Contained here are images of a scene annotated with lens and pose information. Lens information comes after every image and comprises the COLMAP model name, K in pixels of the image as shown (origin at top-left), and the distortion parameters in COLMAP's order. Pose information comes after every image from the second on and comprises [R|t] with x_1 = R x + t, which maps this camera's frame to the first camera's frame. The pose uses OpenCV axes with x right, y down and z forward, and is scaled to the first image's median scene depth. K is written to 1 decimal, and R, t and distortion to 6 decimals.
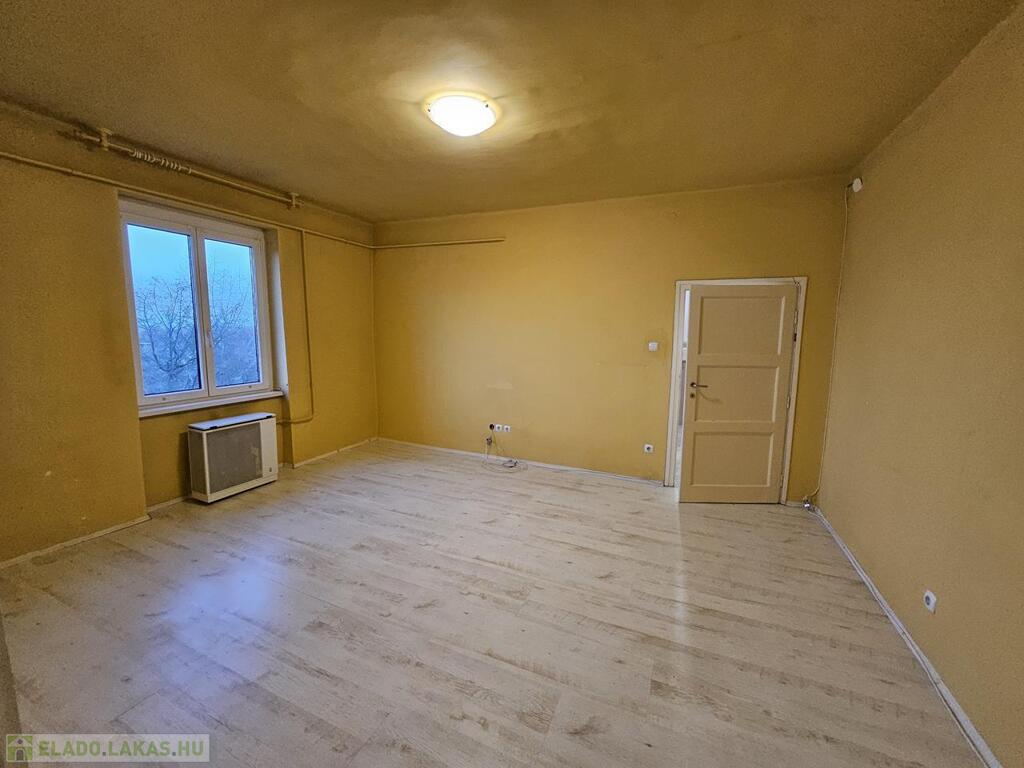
lens RADIAL K [[400.8, 0, 522.8], [0, 400.8, 384.4], [0, 0, 1]] dist [-0.003865, -0.000006]
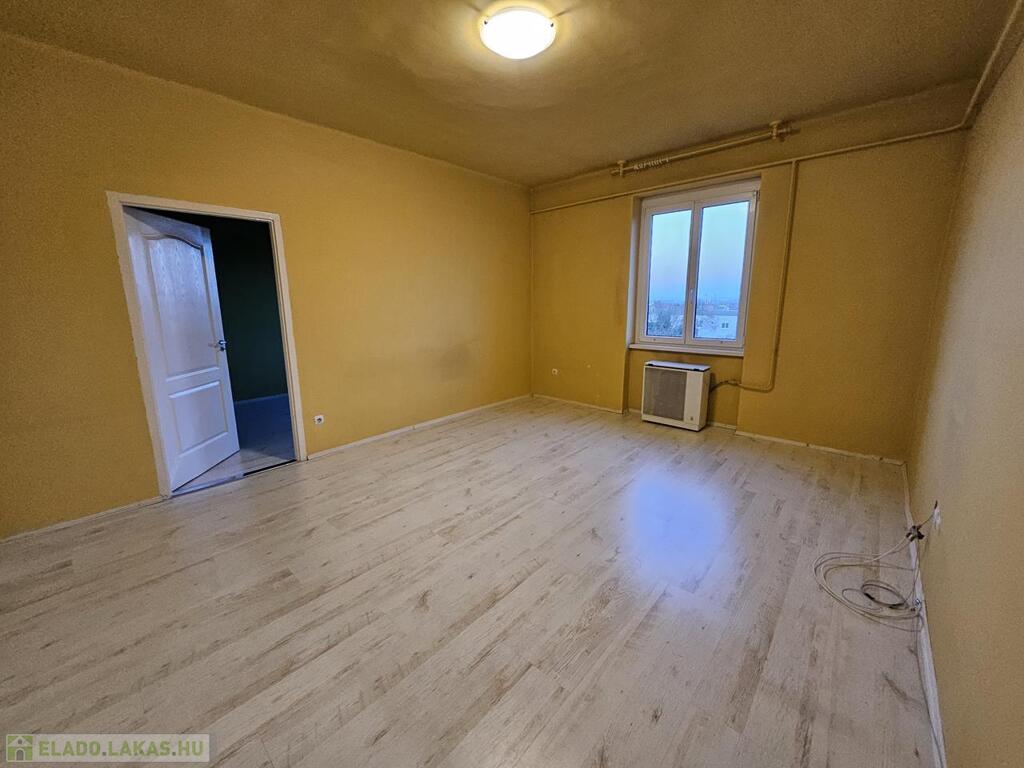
lens RADIAL K [[400.8, 0, 515.0], [0, 400.8, 380.4], [0, 0, 1]] dist [-0.003865, -0.000006]
pose [[-0.319848, 0.177602, -0.930674, 0.586387], [-0.126423, 0.965491, 0.227694, -0.081849], [0.938996, 0.190486, -0.286358, 0.978302]]
